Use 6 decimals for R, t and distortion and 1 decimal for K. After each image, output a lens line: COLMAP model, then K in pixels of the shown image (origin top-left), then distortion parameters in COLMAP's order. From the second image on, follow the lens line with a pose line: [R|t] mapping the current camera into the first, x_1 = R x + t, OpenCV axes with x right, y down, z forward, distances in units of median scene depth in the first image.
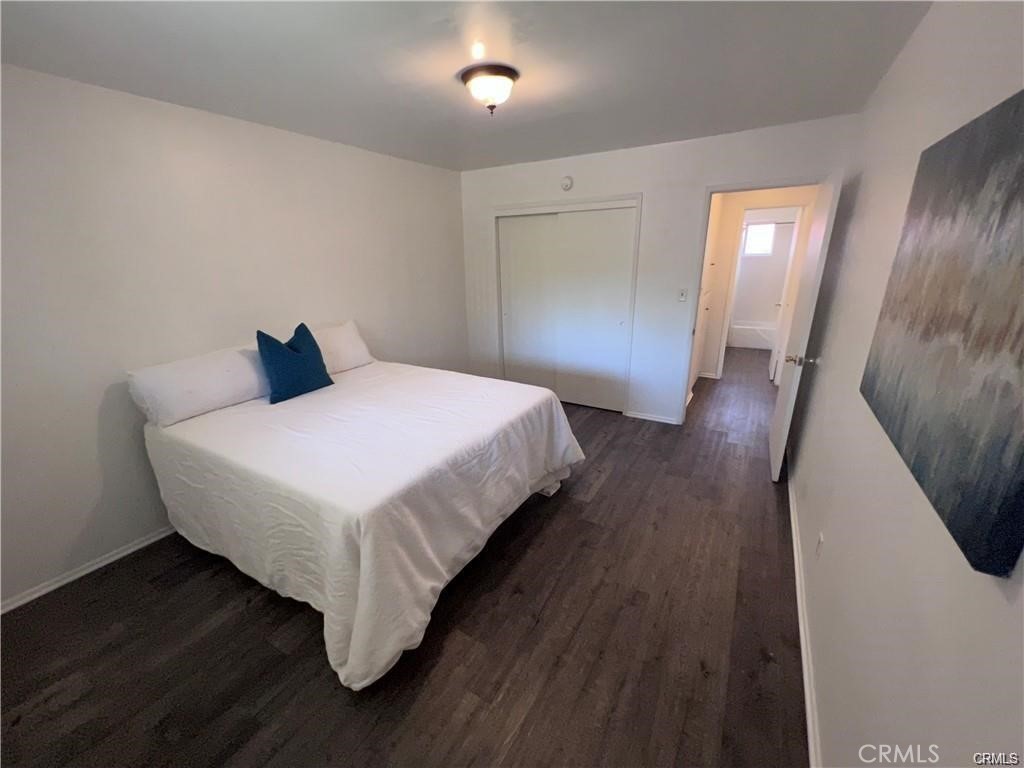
lens RADIAL K [[412.3, 0, 508.2], [0, 412.3, 382.4], [0, 0, 1]] dist [-0.000415, -0.000066]
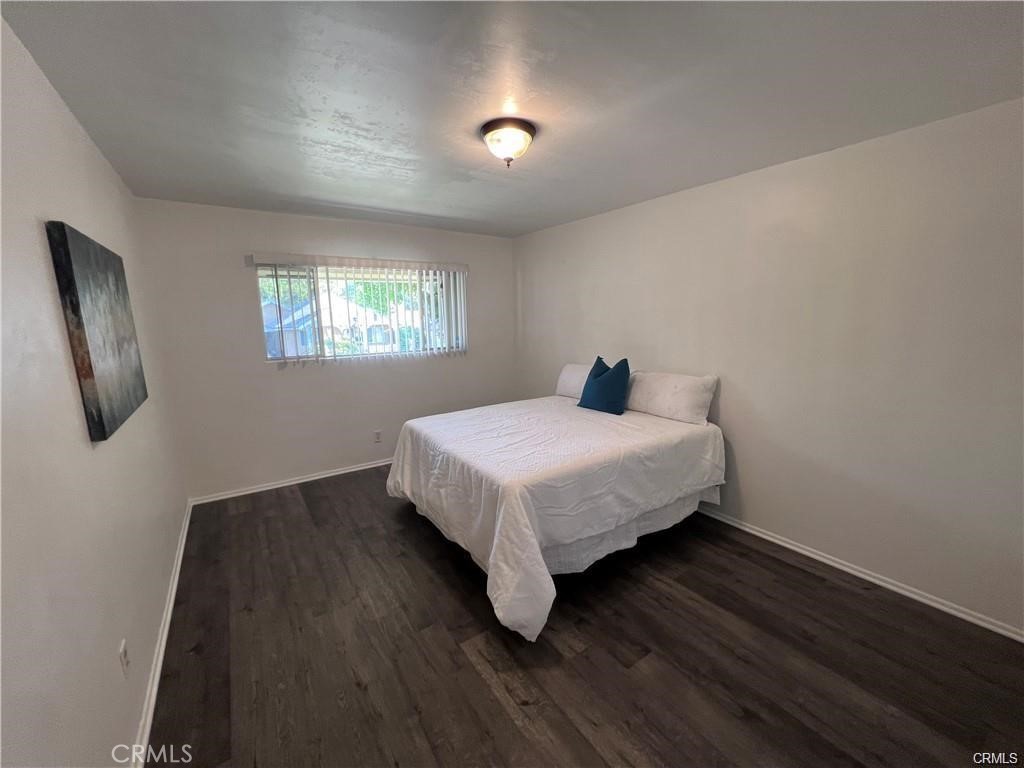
lens RADIAL K [[412.3, 0, 508.2], [0, 412.3, 382.4], [0, 0, 1]] dist [-0.000415, -0.000066]
pose [[-0.421123, 0.168260, -0.891260, 0.788766], [-0.246800, 0.924307, 0.291112, -0.381886], [0.872780, 0.342557, -0.347720, 1.292581]]
